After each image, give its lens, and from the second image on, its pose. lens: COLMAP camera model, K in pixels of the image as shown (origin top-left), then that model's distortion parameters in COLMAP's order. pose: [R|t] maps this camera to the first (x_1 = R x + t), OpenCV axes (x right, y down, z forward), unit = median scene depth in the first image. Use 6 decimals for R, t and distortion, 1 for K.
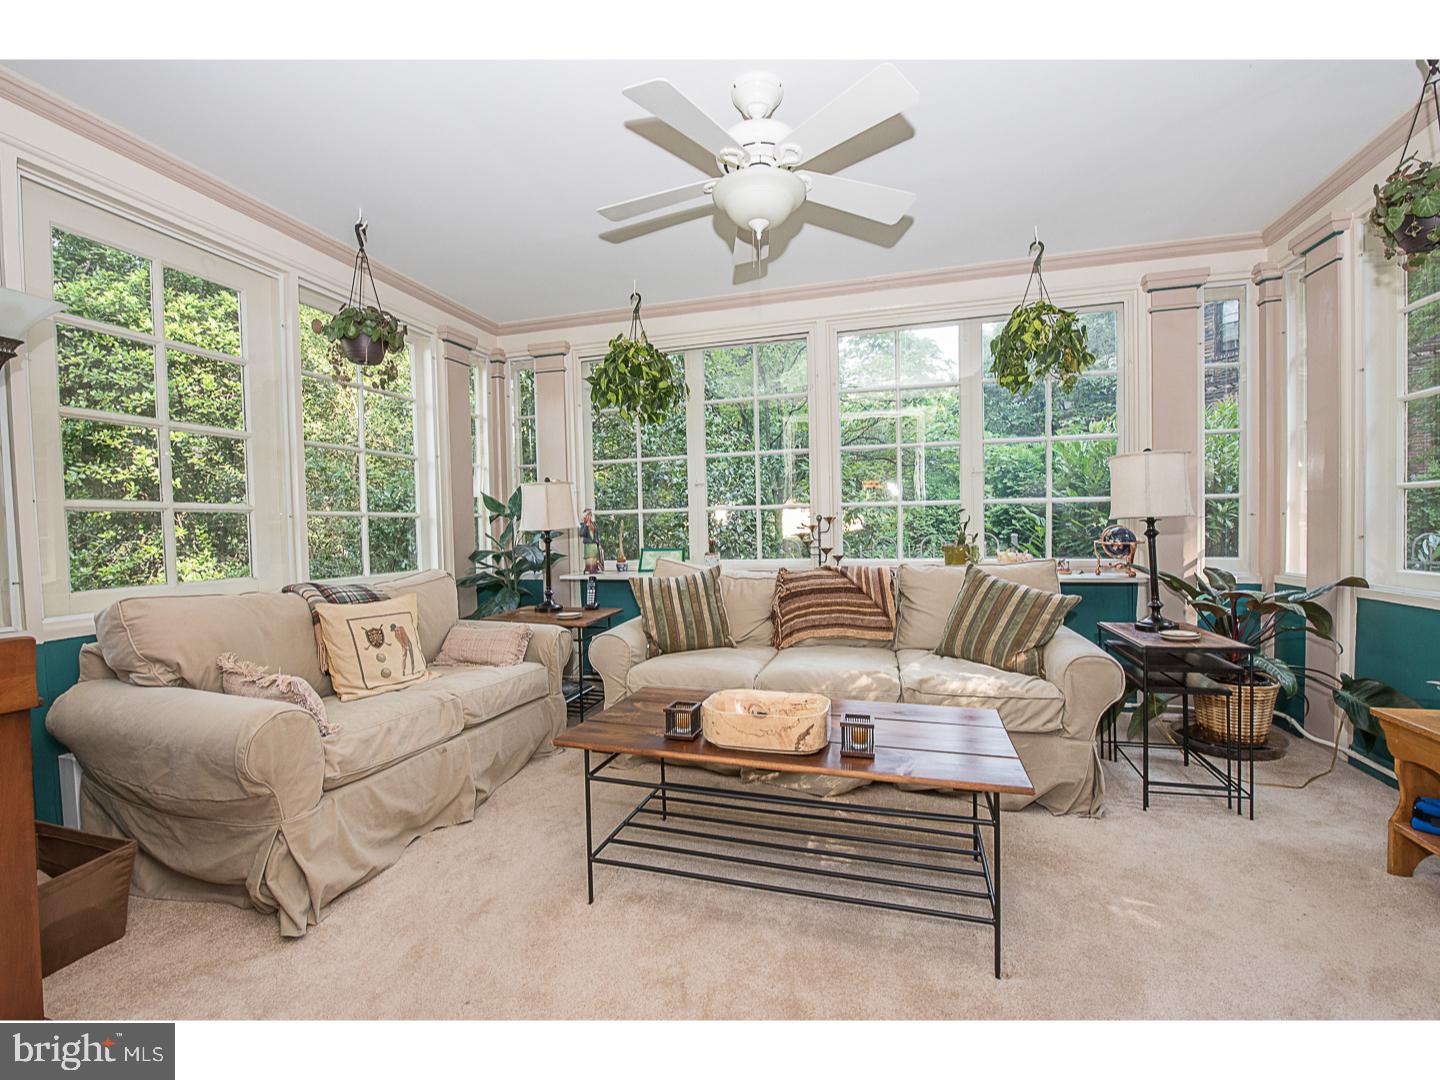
lens RADIAL K [[614.4, 0, 721.9], [0, 614.4, 537.1], [0, 0, 1]] dist [-0.000960, -0.000025]
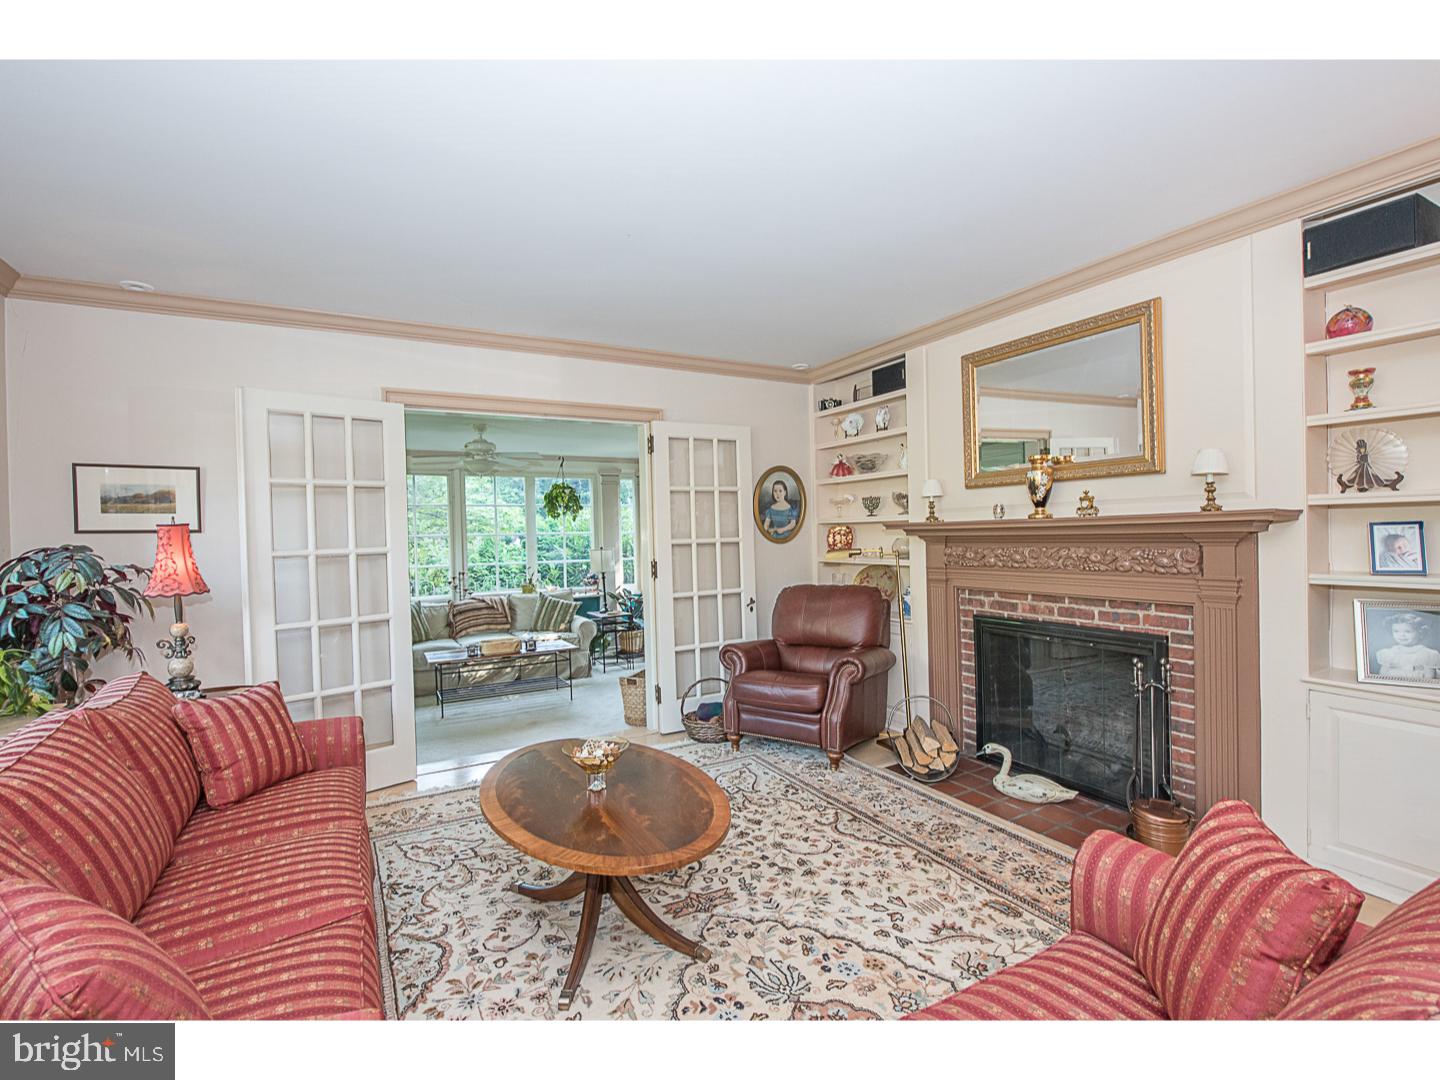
lens RADIAL K [[714.5, 0, 722.2], [0, 714.5, 540.5], [0, 0, 1]] dist [0.000311, 0.000004]
pose [[0.720670, -0.007920, 0.693233, -0.965023], [0.031235, 0.999290, -0.021055, -0.074082], [-0.692575, 0.036827, 0.720406, -1.427761]]
